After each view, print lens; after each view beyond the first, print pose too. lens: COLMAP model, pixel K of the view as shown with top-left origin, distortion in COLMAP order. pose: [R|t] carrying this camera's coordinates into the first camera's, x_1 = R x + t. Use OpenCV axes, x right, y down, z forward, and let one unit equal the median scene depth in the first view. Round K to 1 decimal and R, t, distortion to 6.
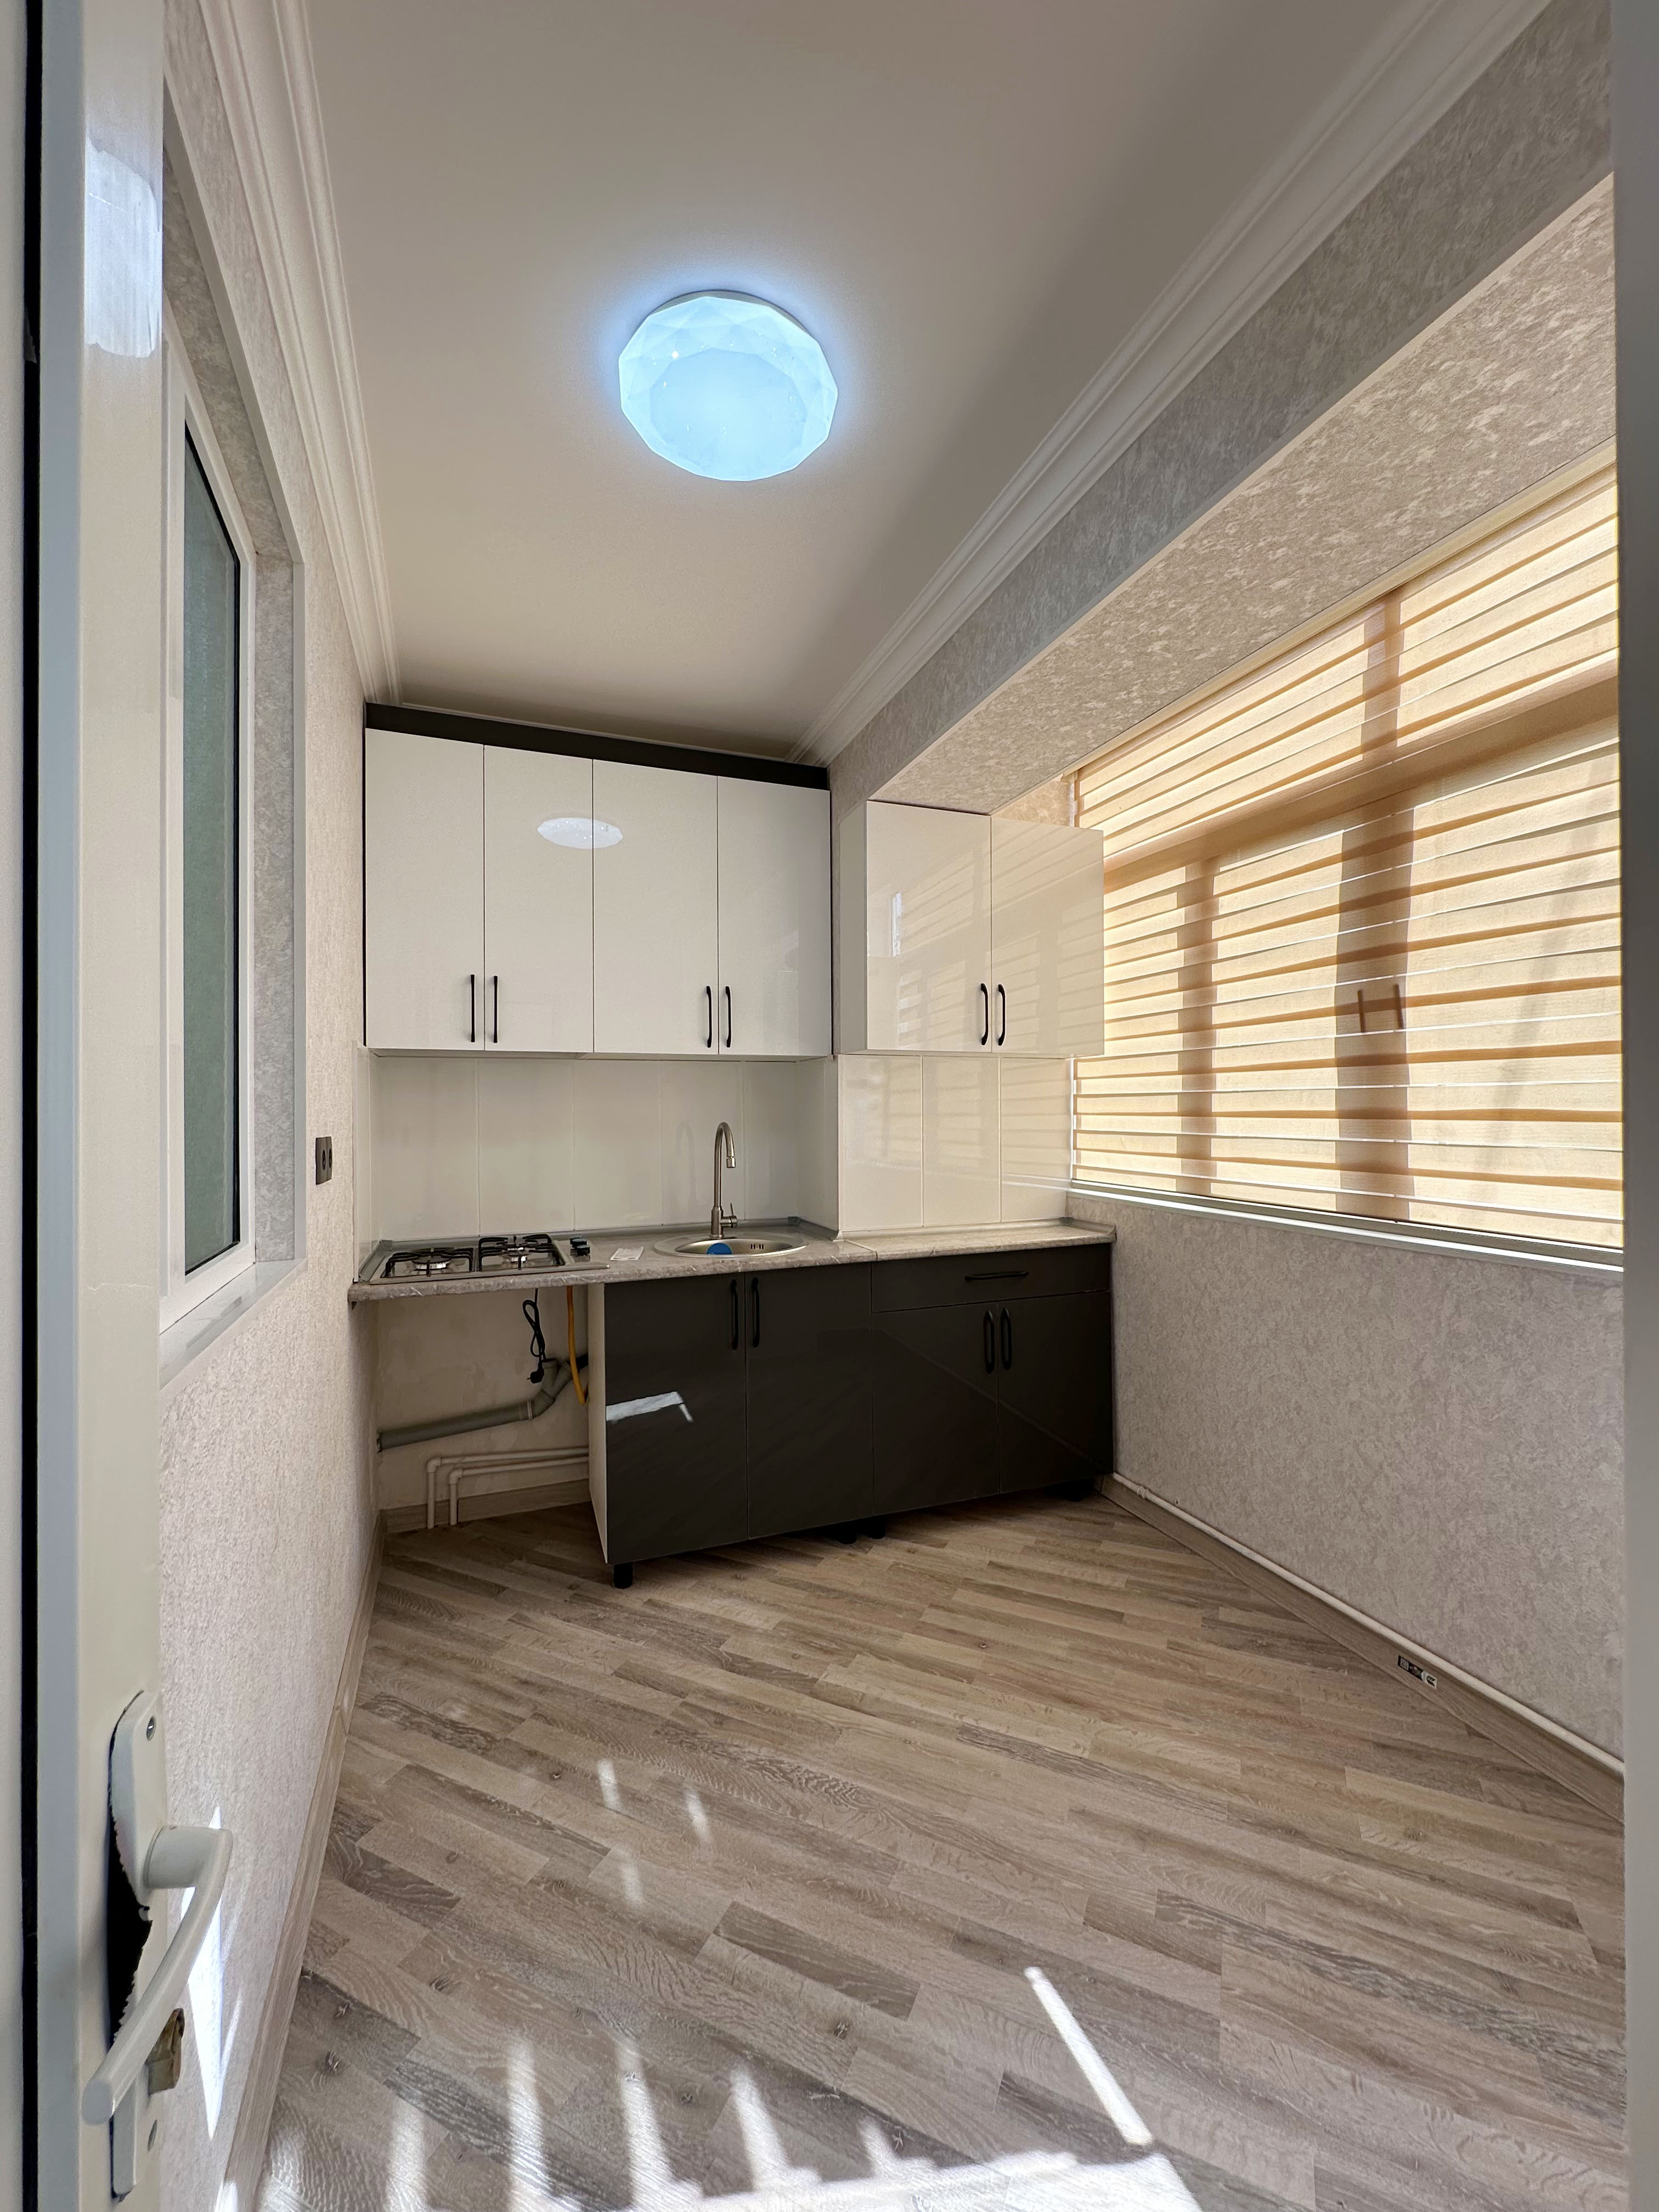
lens RADIAL K [[884.0, 0, 827.6], [0, 884.0, 1102.7], [0, 0, 1]] dist [-0.001142, 0.000853]
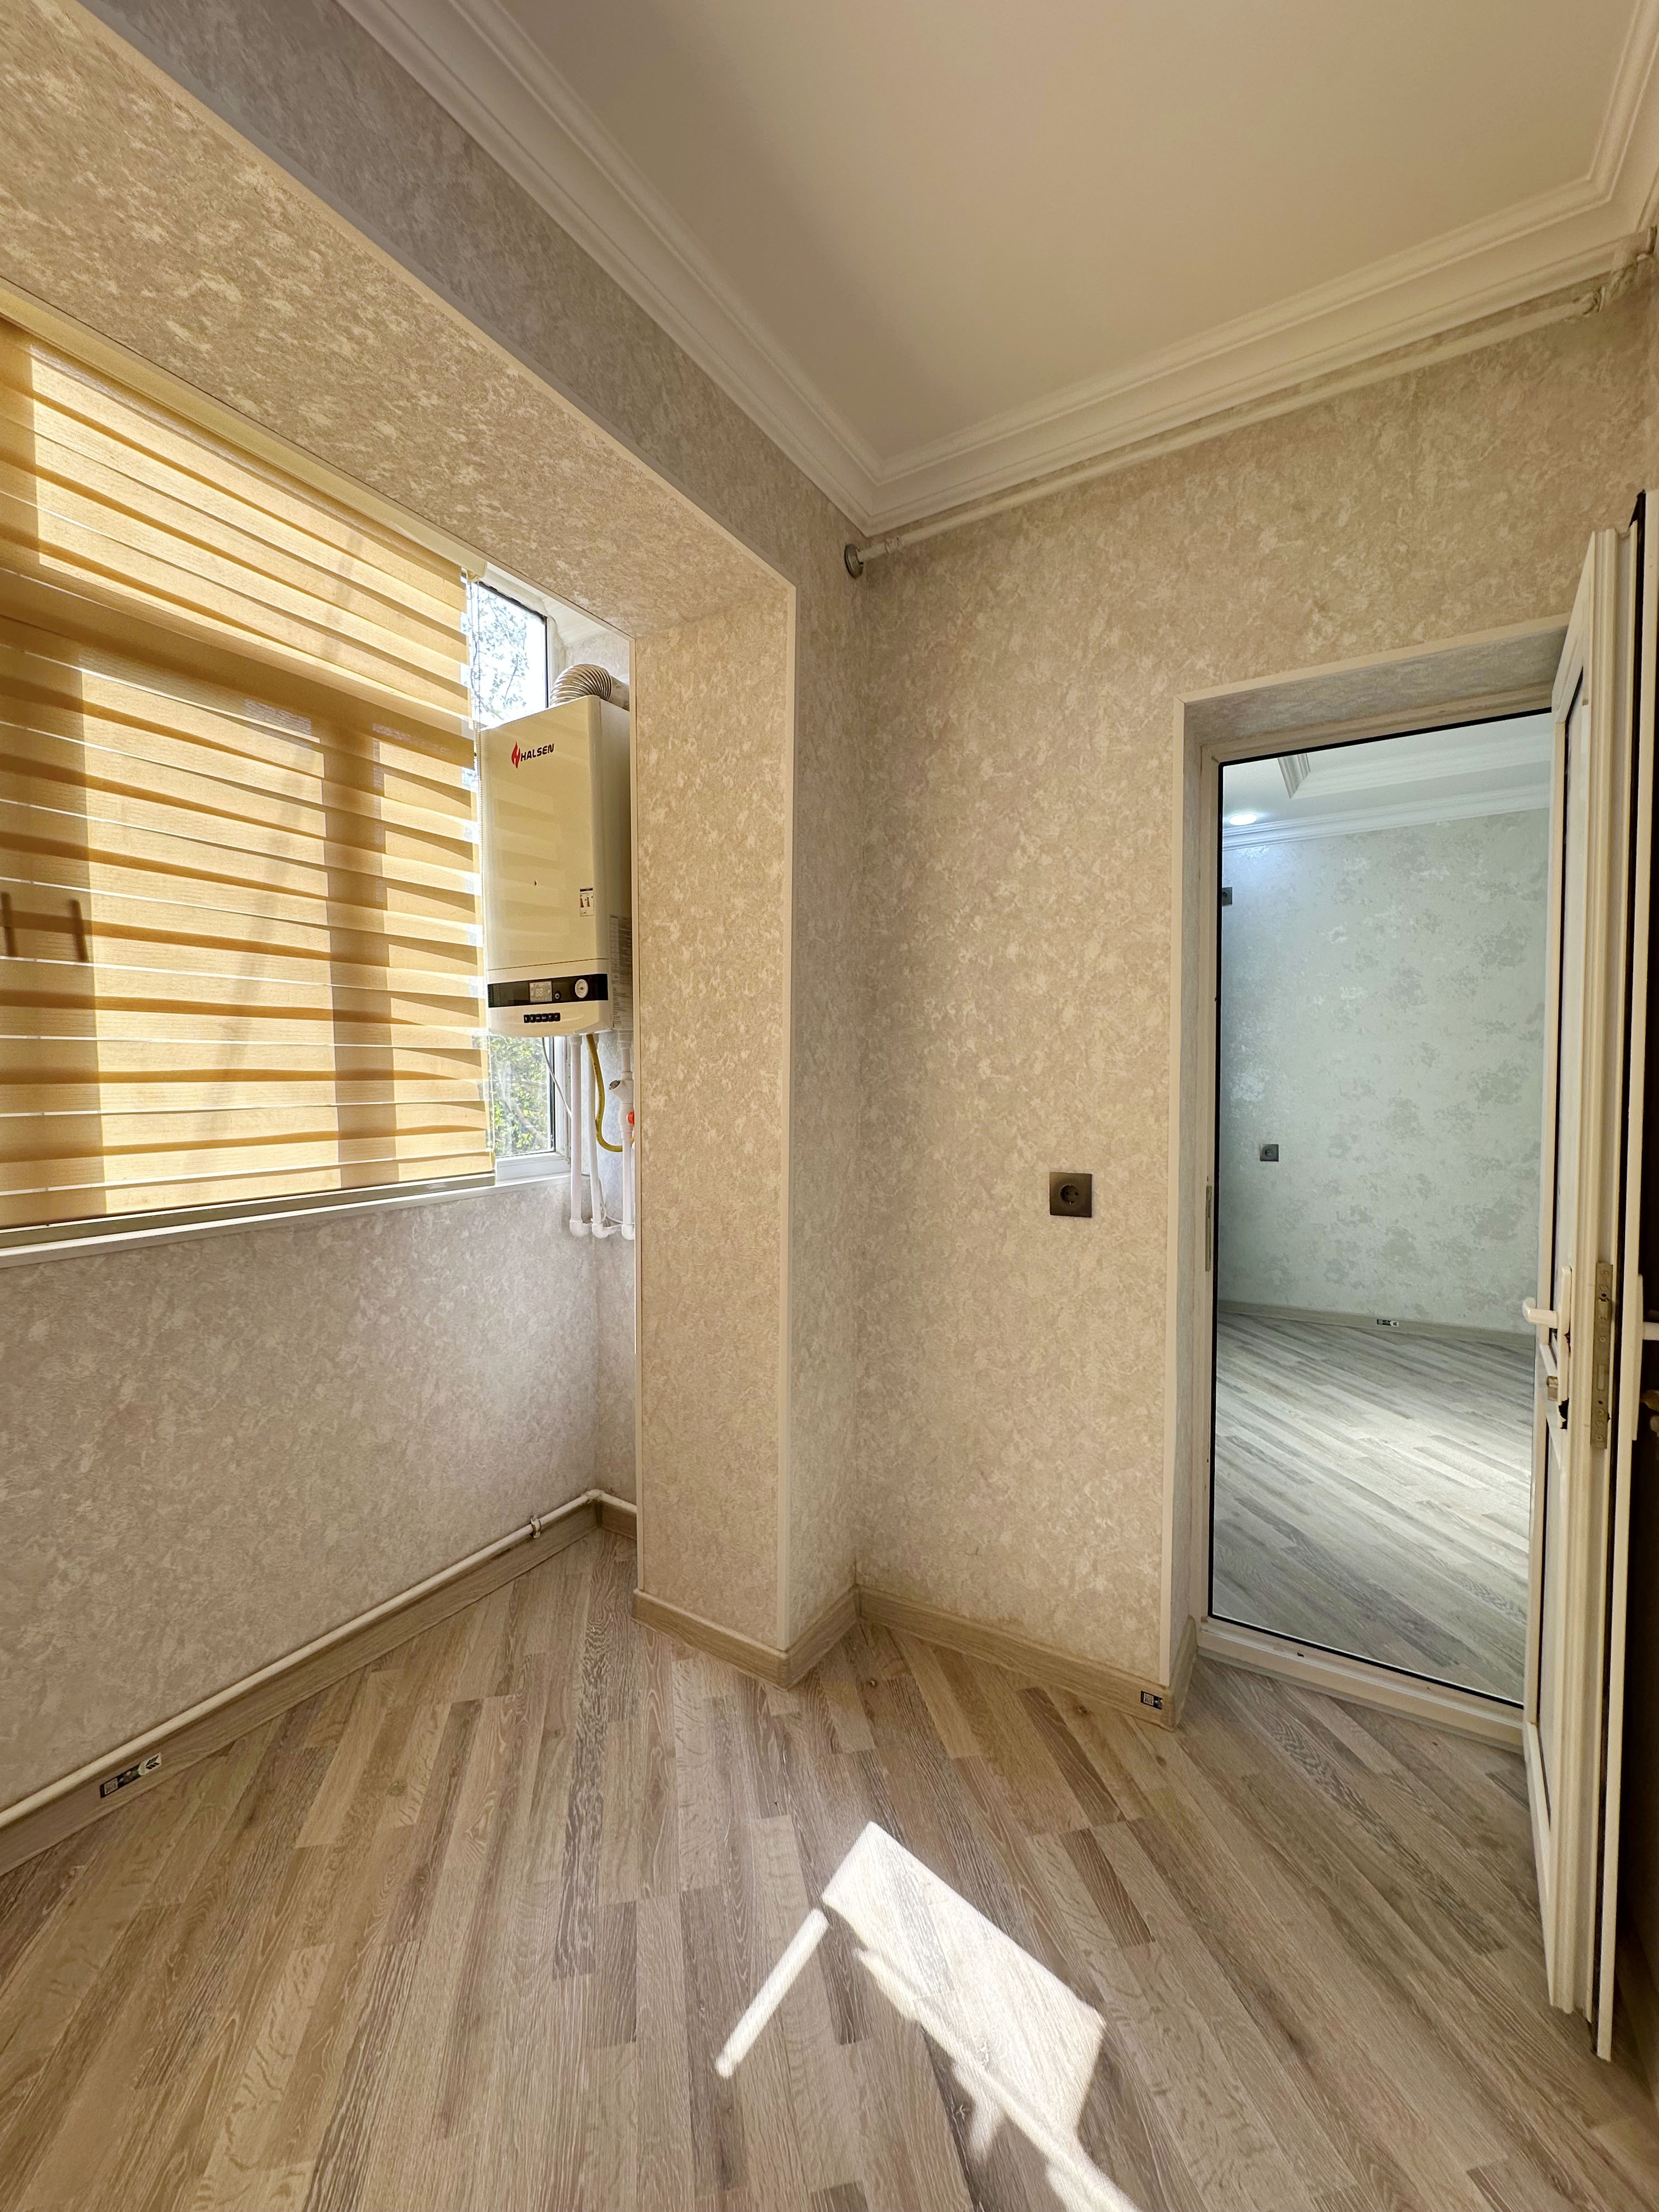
lens RADIAL K [[884.0, 0, 827.6], [0, 884.0, 1102.7], [0, 0, 1]] dist [-0.001142, 0.000853]
pose [[-0.605361, -0.025883, 0.795530, -0.427523], [-0.000510, 0.999484, 0.032131, 0.014054], [-0.795951, 0.019045, -0.605061, 1.240626]]
